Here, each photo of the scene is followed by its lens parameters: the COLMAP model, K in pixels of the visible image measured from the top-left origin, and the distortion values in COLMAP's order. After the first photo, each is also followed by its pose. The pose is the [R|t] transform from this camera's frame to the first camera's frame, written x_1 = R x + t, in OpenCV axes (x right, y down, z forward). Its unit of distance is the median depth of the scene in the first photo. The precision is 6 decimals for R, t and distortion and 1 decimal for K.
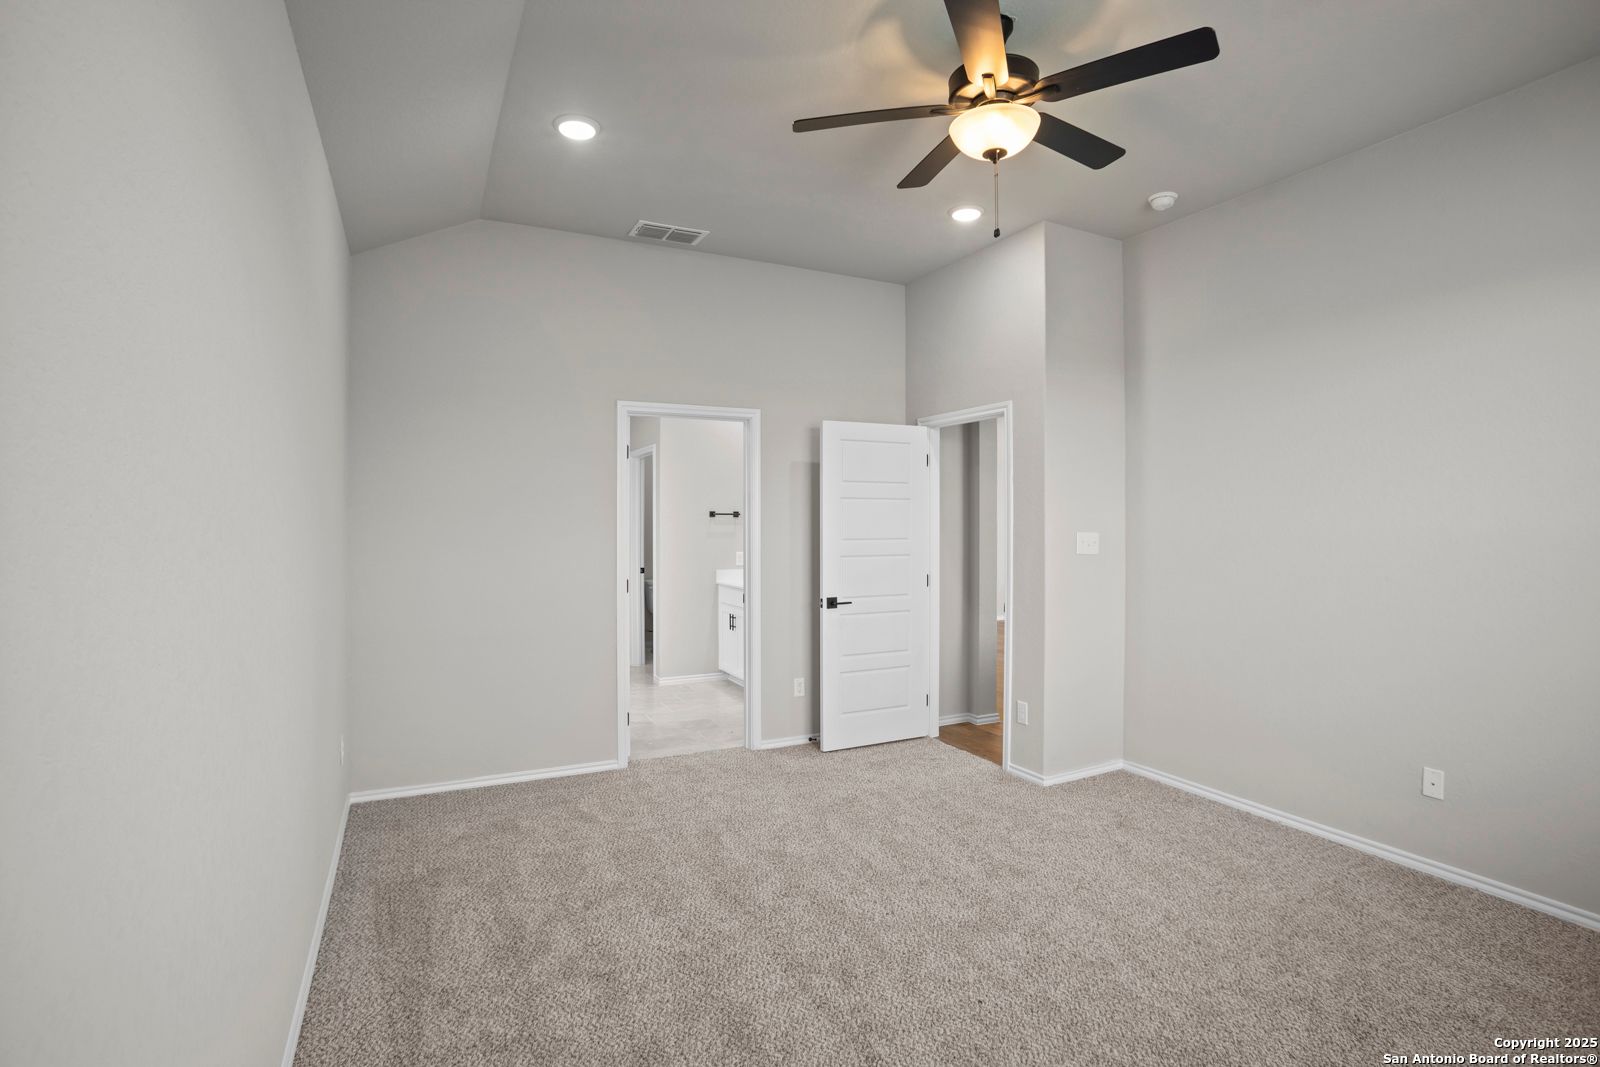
lens RADIAL K [[776.0, 0, 807.7], [0, 776.0, 532.3], [0, 0, 1]] dist [-0.023242, 0.006137]
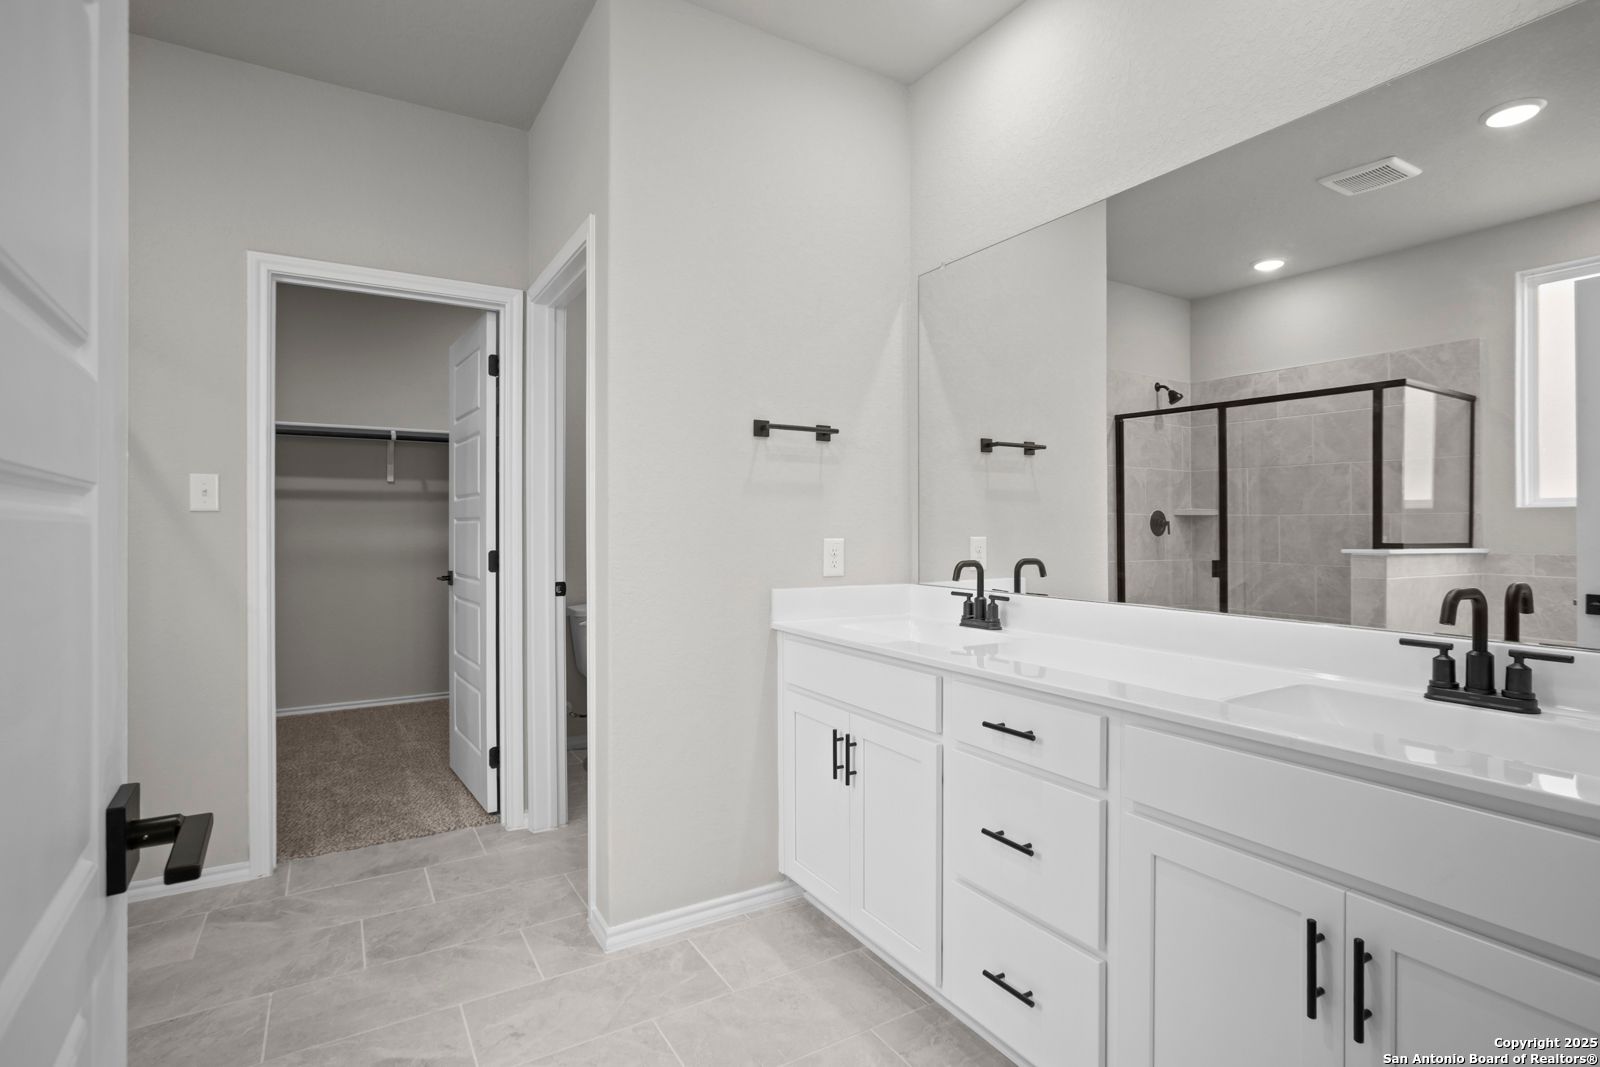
lens RADIAL K [[776.0, 0, 794.6], [0, 776.0, 530.2], [0, 0, 1]] dist [-0.023242, 0.006137]
pose [[0.997605, -0.003306, 0.069094, -0.138604], [0.003857, 0.999962, -0.007850, 0.025984], [-0.069066, 0.008098, 0.997579, 0.686594]]
